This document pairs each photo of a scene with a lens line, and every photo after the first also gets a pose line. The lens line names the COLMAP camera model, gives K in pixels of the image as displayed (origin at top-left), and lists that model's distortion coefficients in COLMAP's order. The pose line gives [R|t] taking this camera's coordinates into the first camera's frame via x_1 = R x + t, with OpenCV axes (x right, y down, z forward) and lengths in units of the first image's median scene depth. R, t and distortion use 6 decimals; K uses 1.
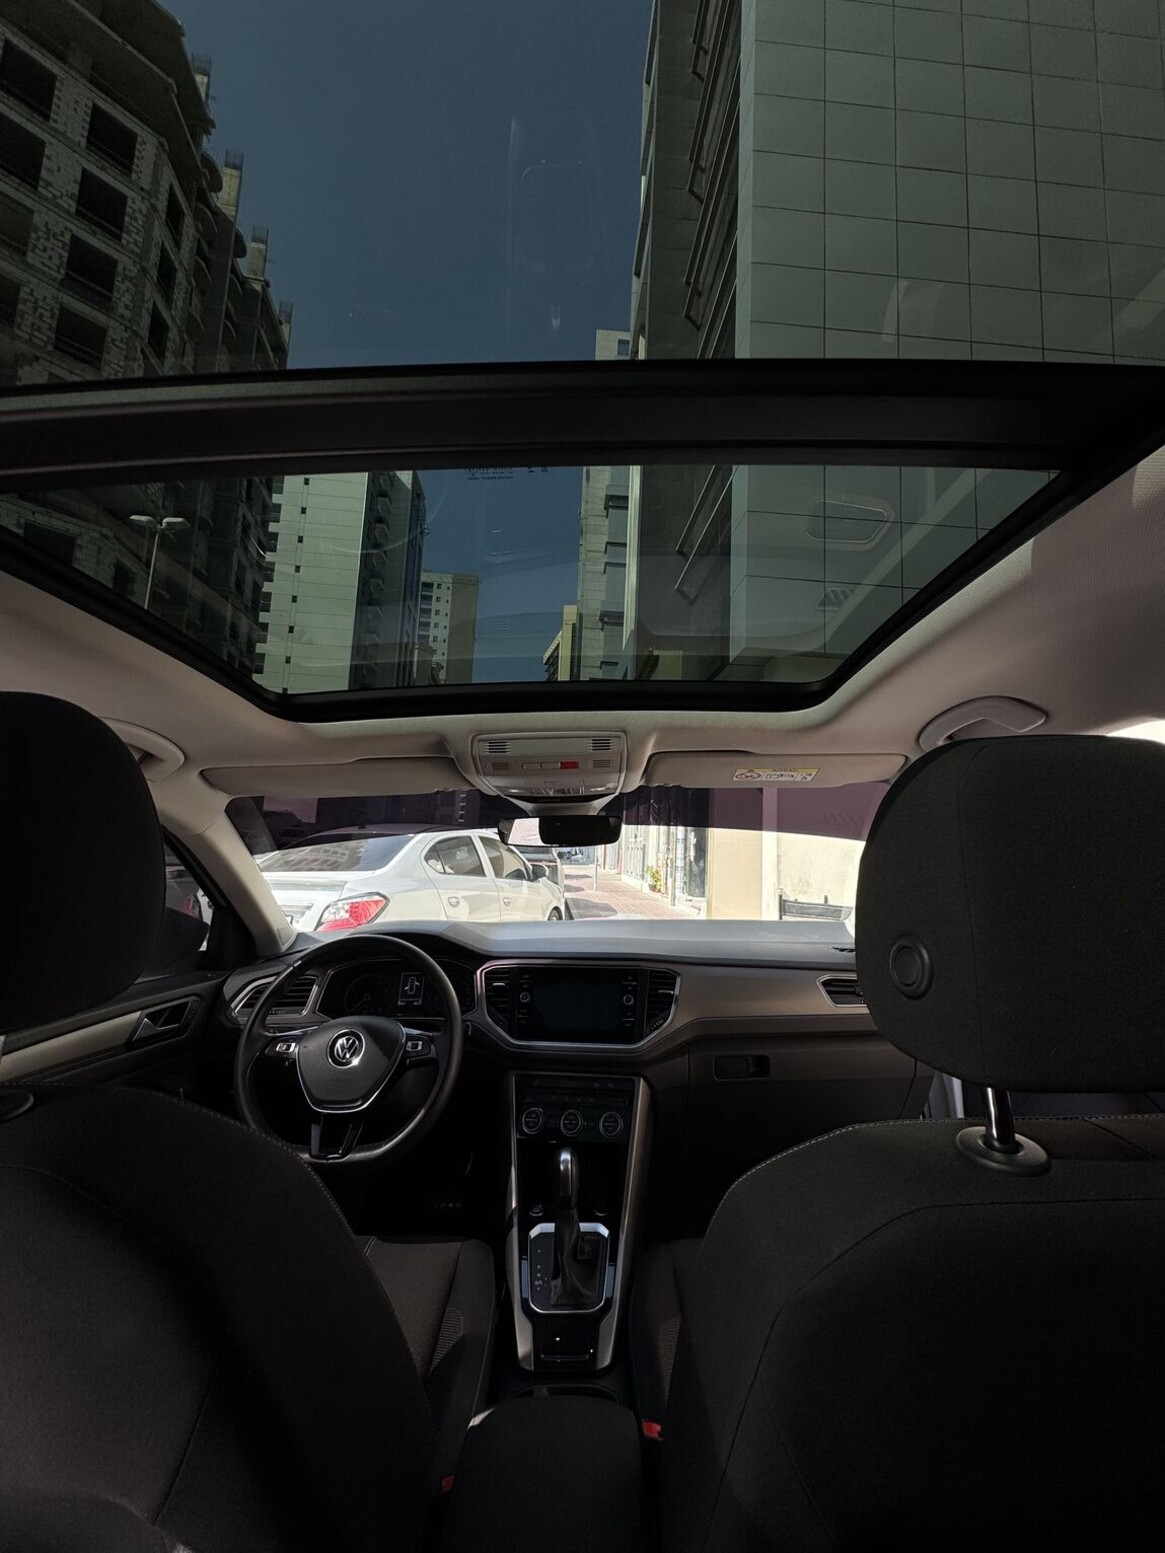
lens RADIAL K [[619.1, 0, 586.1], [0, 619.1, 779.2], [0, 0, 1]] dist [-0.008145, -0.001171]
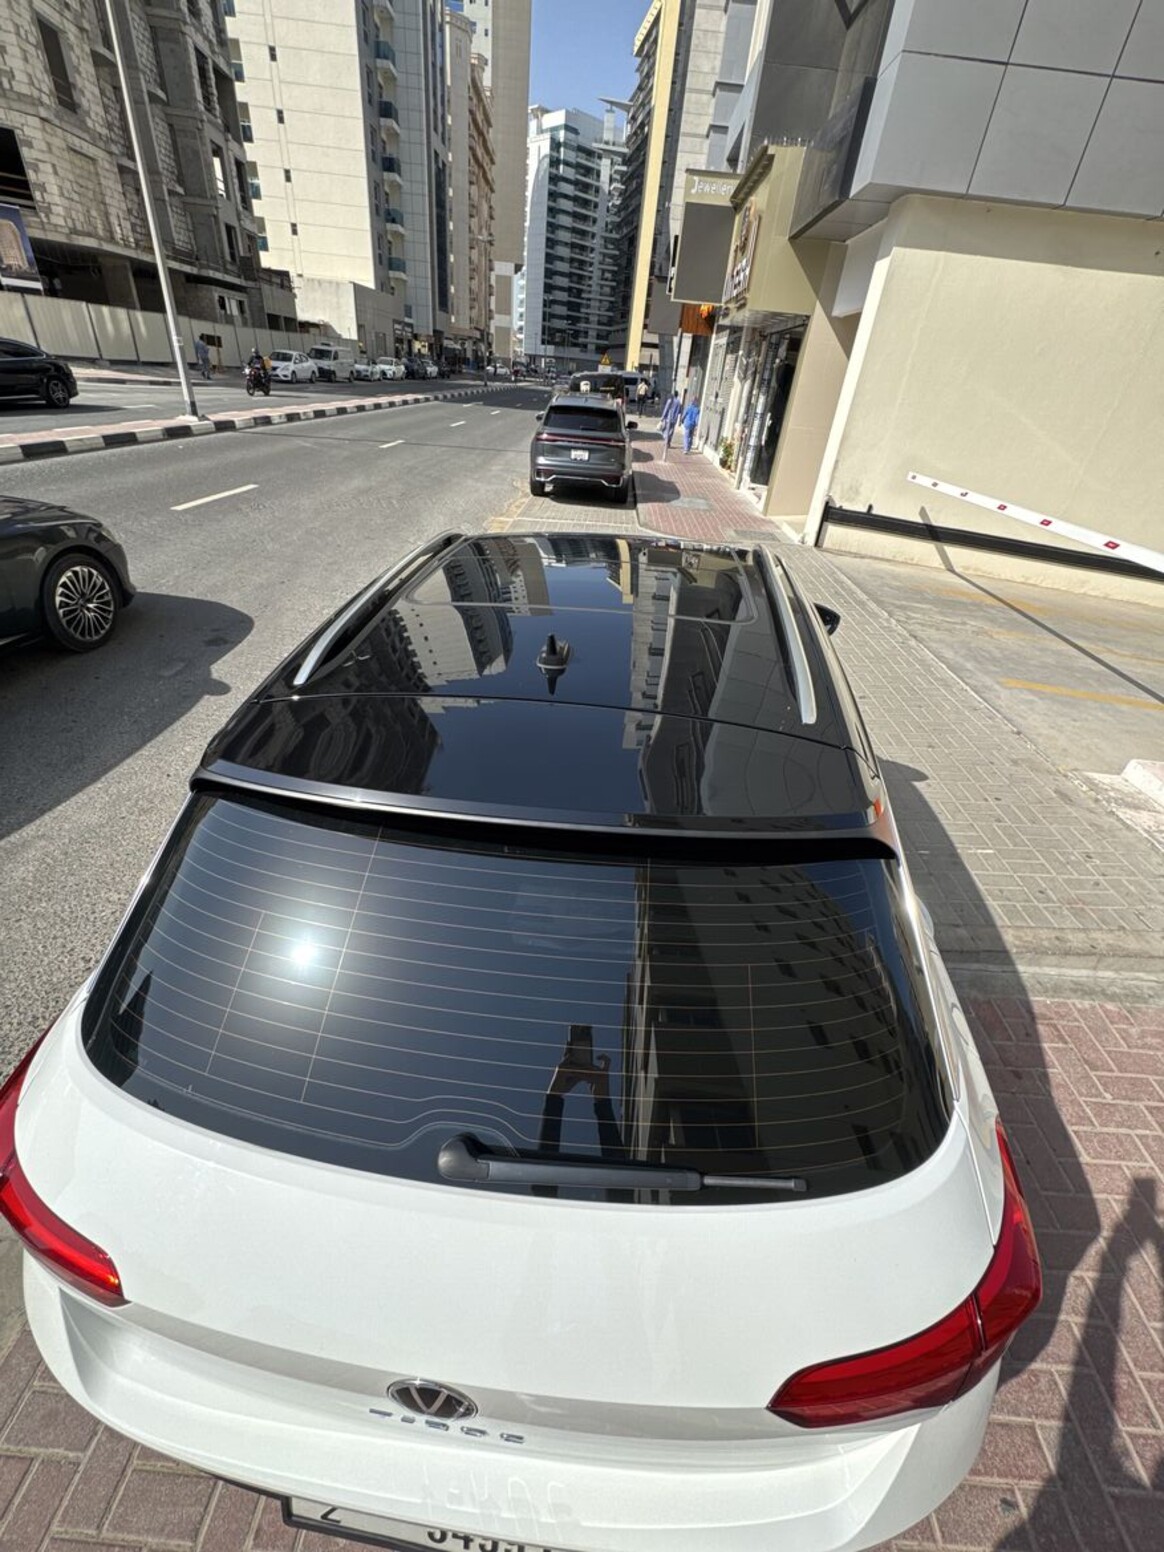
lens RADIAL K [[618.8, 0, 587.7], [0, 618.8, 788.4], [0, 0, 1]] dist [-0.008145, -0.001171]
pose [[0.993035, 0.099925, -0.062430, 0.015095], [-0.036005, 0.761871, 0.646728, -0.111147], [0.112188, -0.639975, 0.760162, -0.184729]]
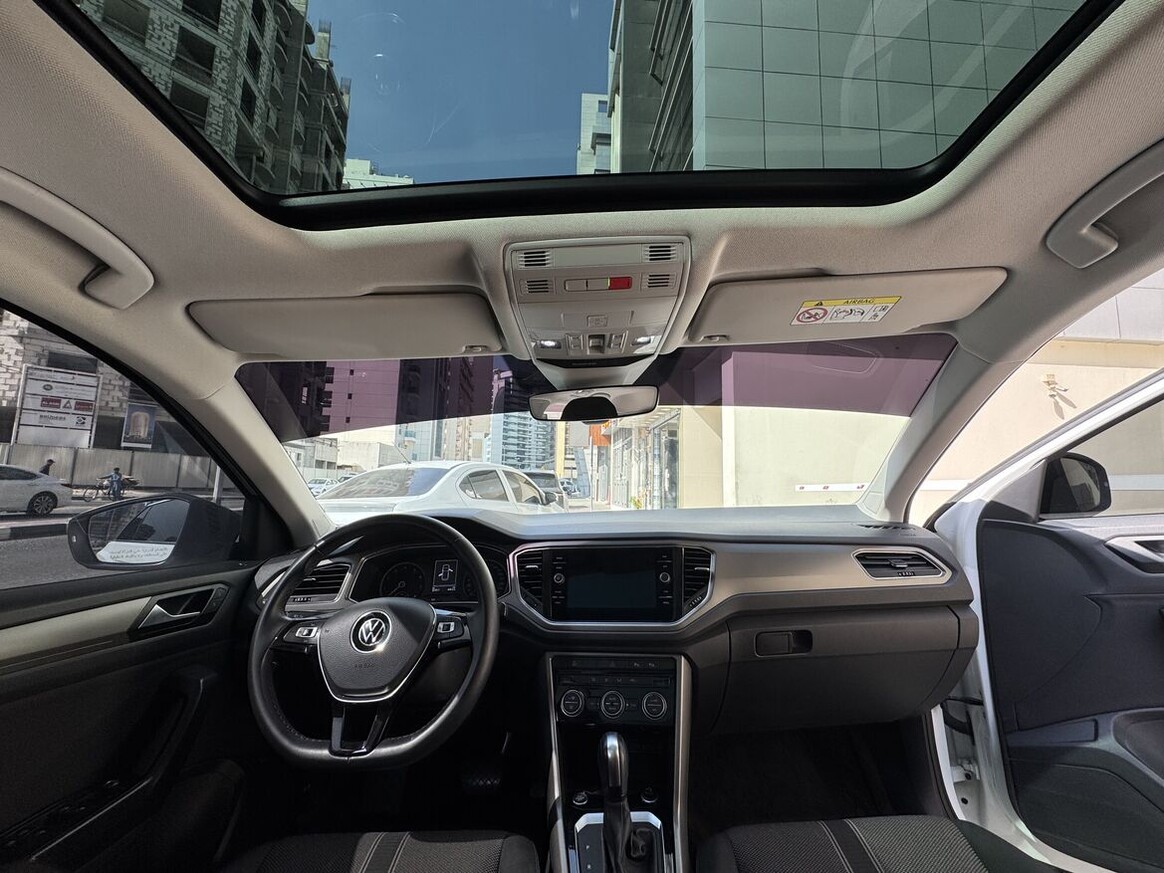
lens RADIAL K [[464.1, 0, 582.7], [0, 464.1, 438.8], [0, 0, 1]] dist [-0.008145, -0.001171]
pose [[0.999747, -0.022131, 0.003900, -0.009214], [0.022110, 0.999740, 0.005543, 0.019635], [-0.004021, -0.005455, 0.999977, 0.040160]]
